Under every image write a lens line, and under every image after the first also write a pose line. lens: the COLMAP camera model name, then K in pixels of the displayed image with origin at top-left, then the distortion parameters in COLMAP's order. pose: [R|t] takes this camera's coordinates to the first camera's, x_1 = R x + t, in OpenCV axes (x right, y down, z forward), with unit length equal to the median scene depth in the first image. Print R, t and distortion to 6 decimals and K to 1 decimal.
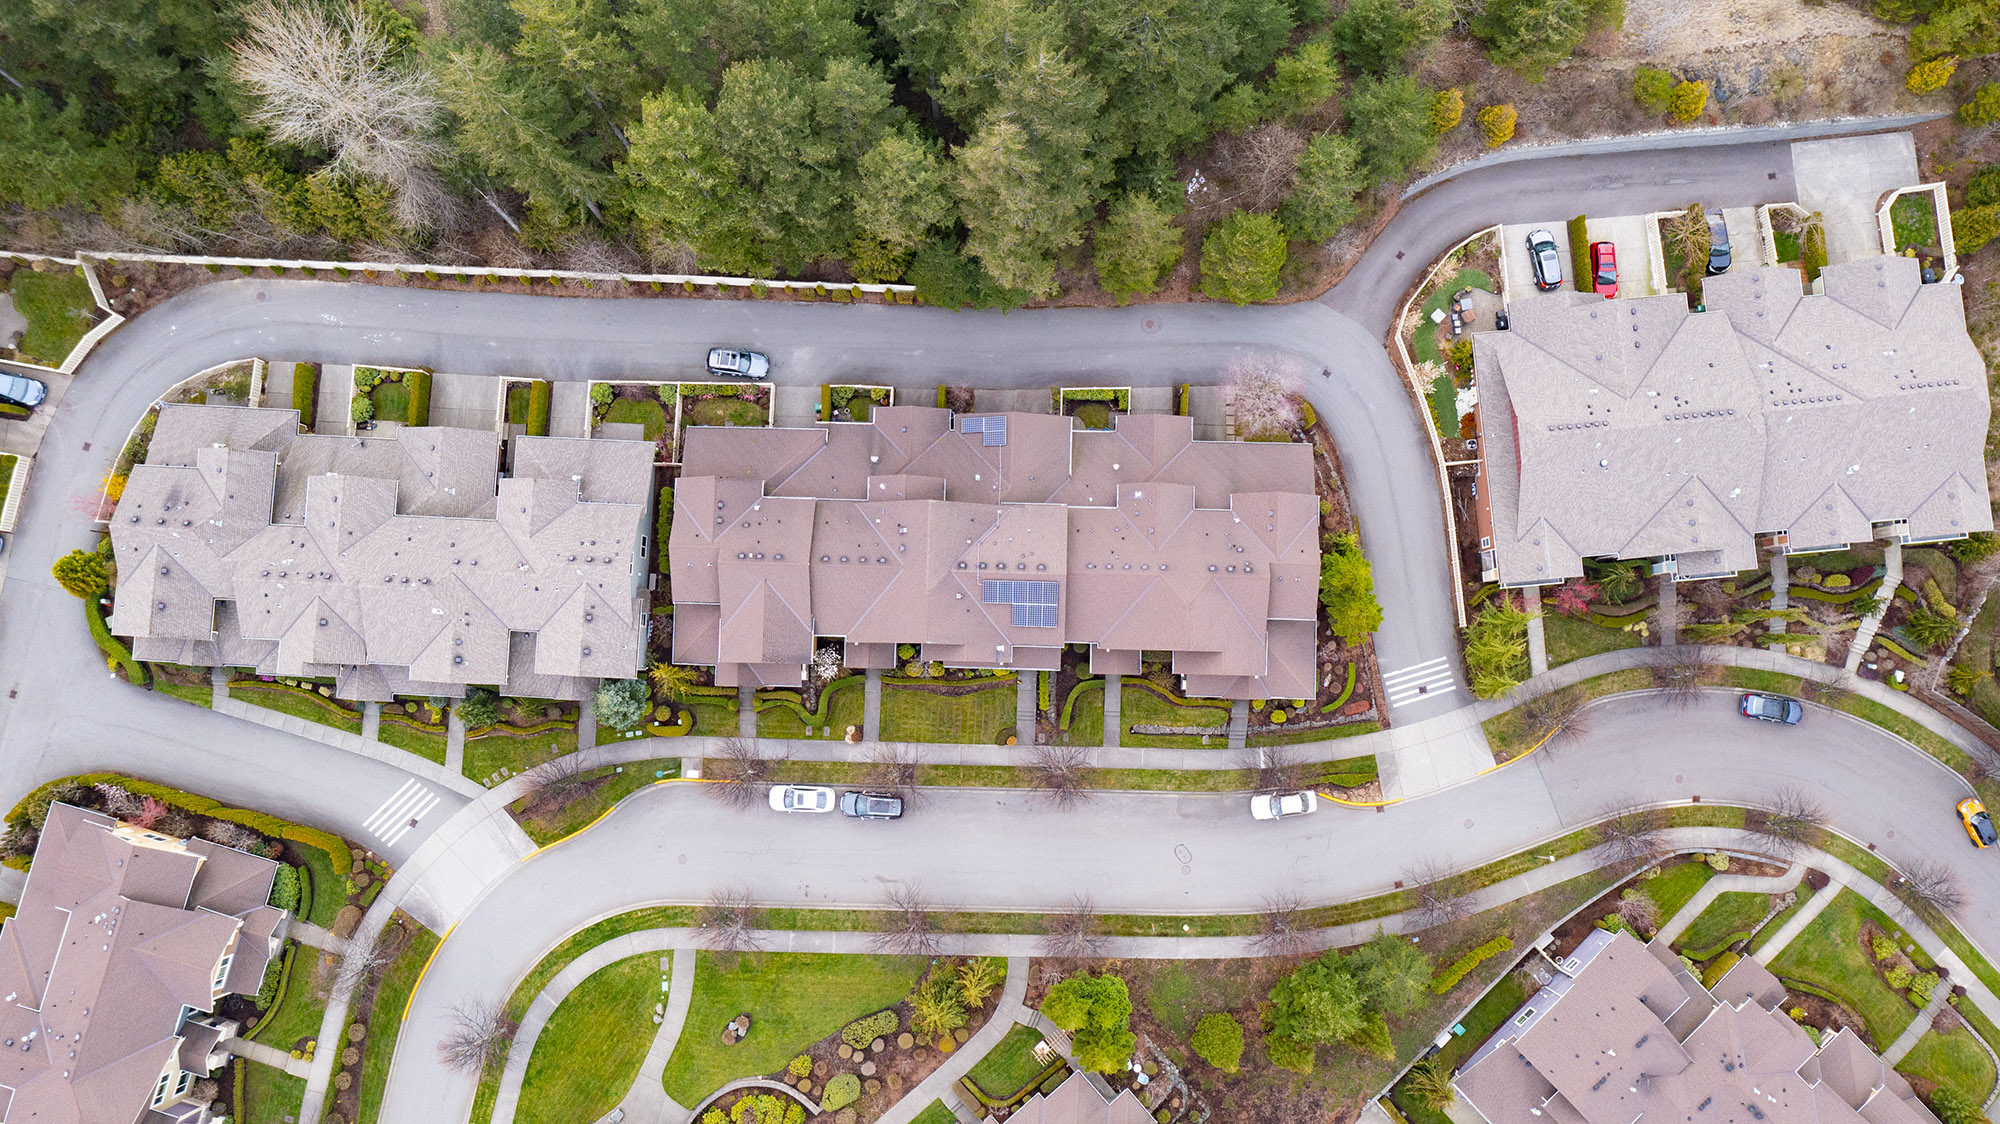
lens RADIAL K [[1552.8, 0, 1000.0], [0, 1552.8, 562.0], [0, 0, 1]] dist [-0.032352, -0.003483]
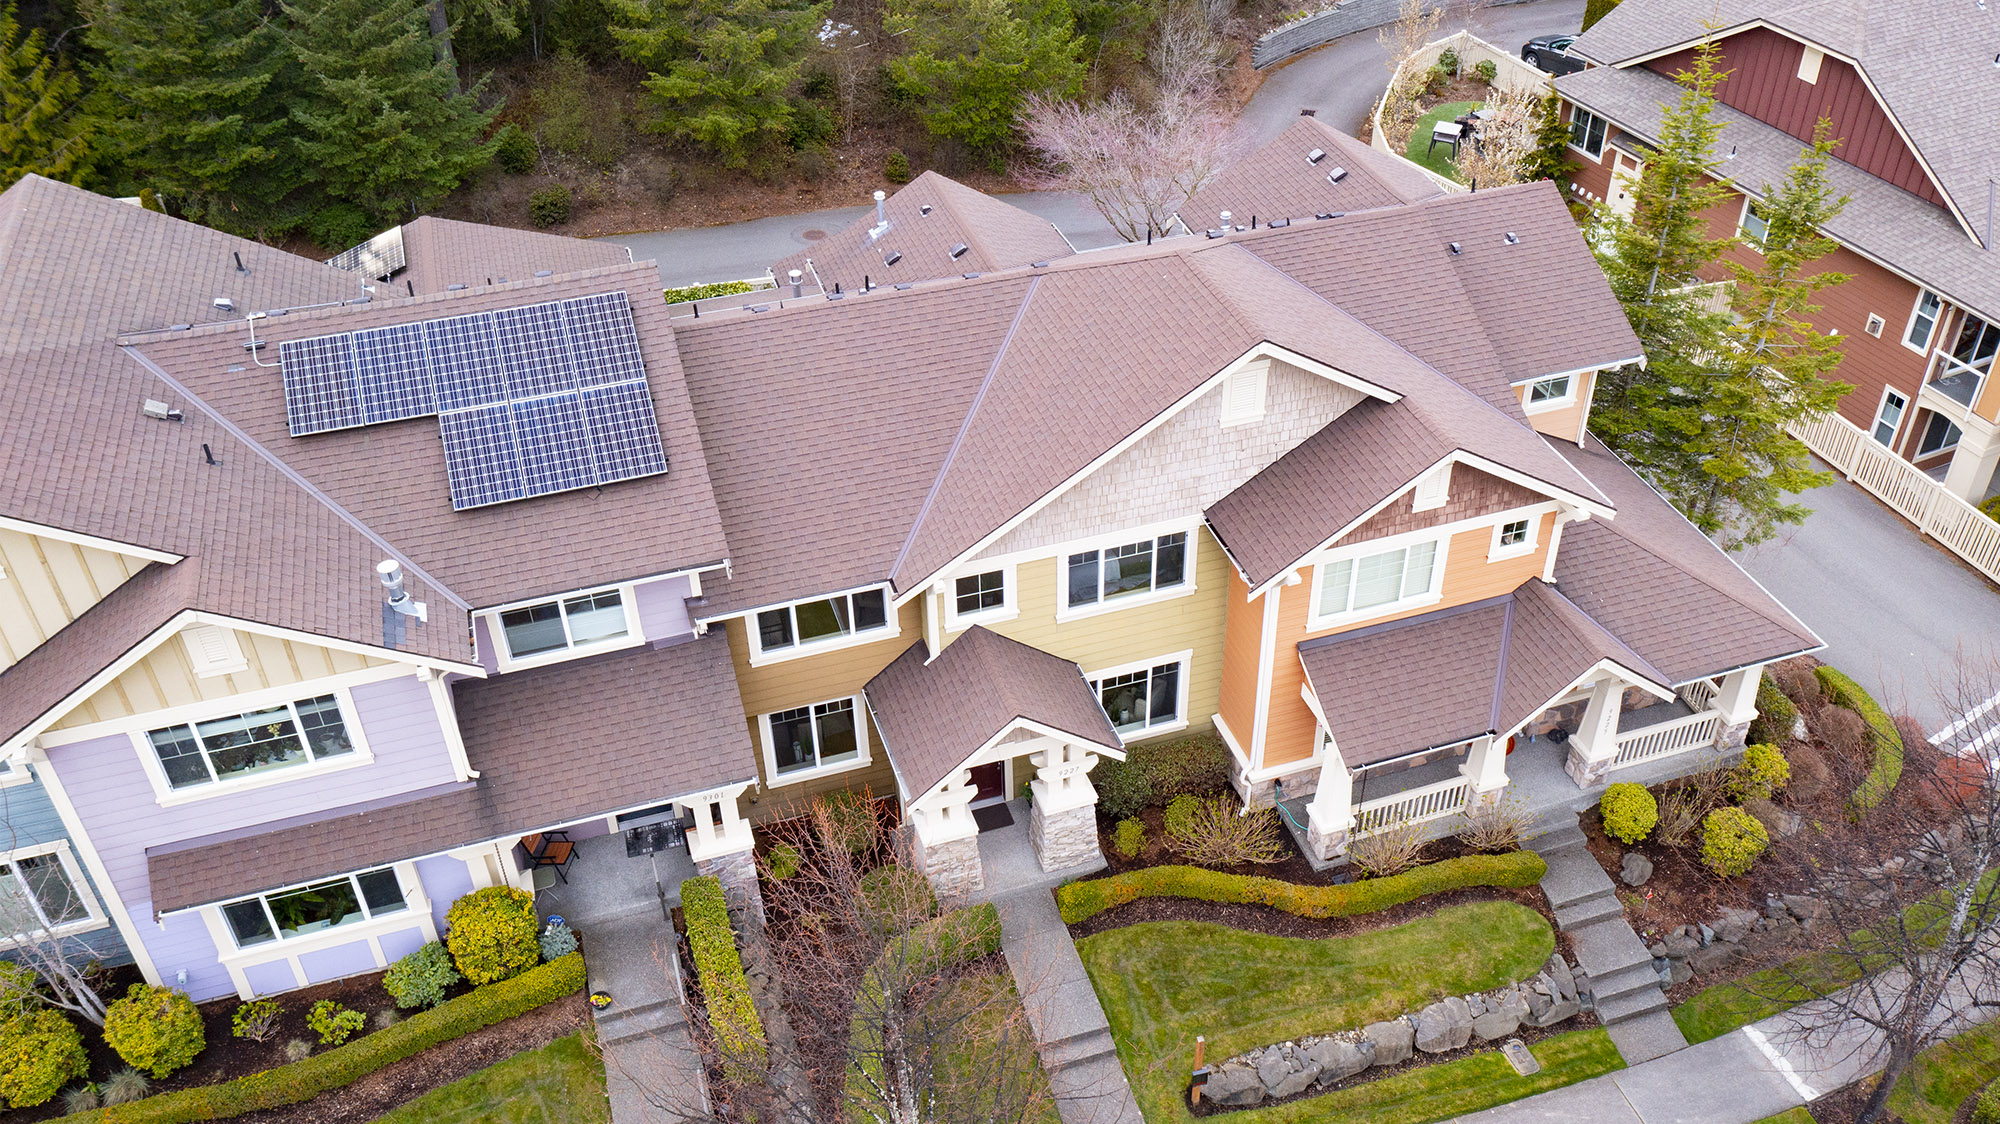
lens RADIAL K [[1552.8, 0, 1000.0], [0, 1552.8, 562.0], [0, 0, 1]] dist [-0.032352, -0.003483]
pose [[0.943767, -0.193944, 0.267749, 0.018885], [0.328387, 0.643699, -0.691241, 0.199330], [-0.038287, 0.740296, 0.671190, 0.817926]]
